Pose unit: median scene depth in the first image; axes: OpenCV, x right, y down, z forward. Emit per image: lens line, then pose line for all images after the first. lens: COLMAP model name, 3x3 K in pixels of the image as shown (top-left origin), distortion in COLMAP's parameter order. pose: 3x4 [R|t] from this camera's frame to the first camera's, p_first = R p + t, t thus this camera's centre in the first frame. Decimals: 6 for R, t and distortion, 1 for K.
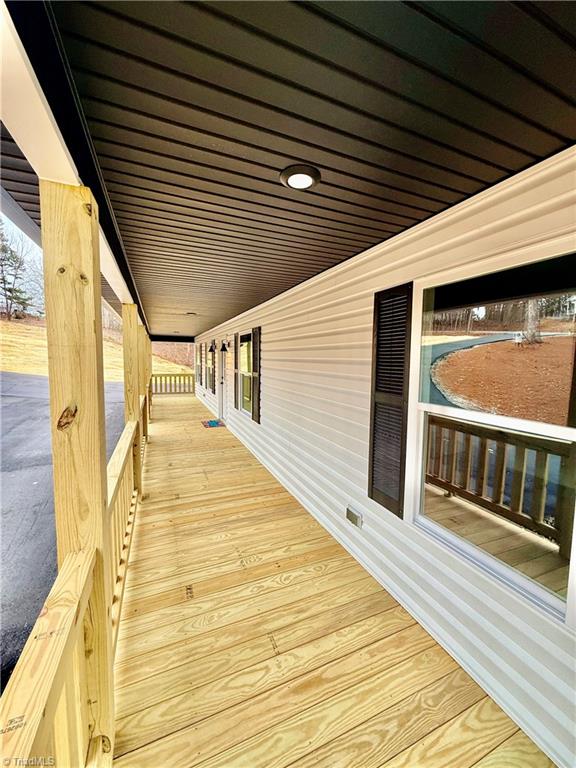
lens RADIAL K [[306.4, 0, 288.1], [0, 306.4, 384.7], [0, 0, 1]] dist [0.002037, -0.000248]
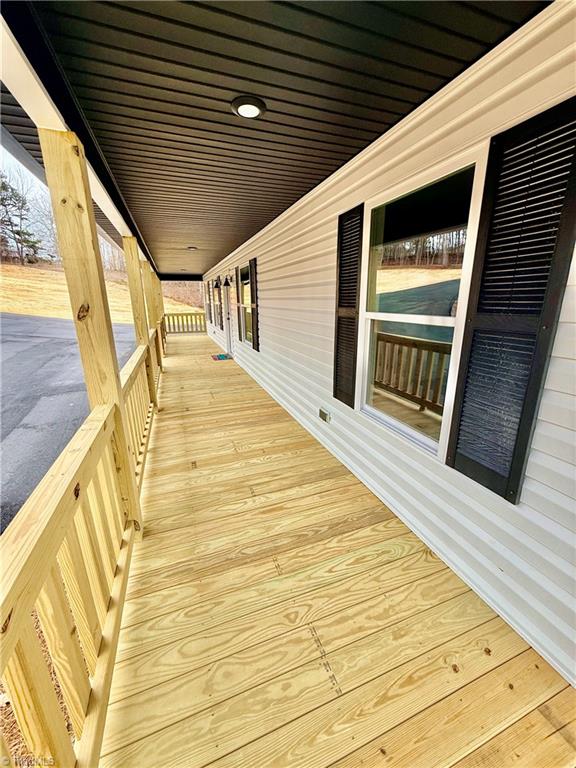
lens RADIAL K [[306.4, 0, 288.7], [0, 306.4, 385.0], [0, 0, 1]] dist [0.002037, -0.000248]
pose [[0.998505, -0.008320, -0.054024, 0.151473], [0.018227, 0.982460, 0.185580, 0.089592], [0.051533, -0.186287, 0.981143, -0.203391]]
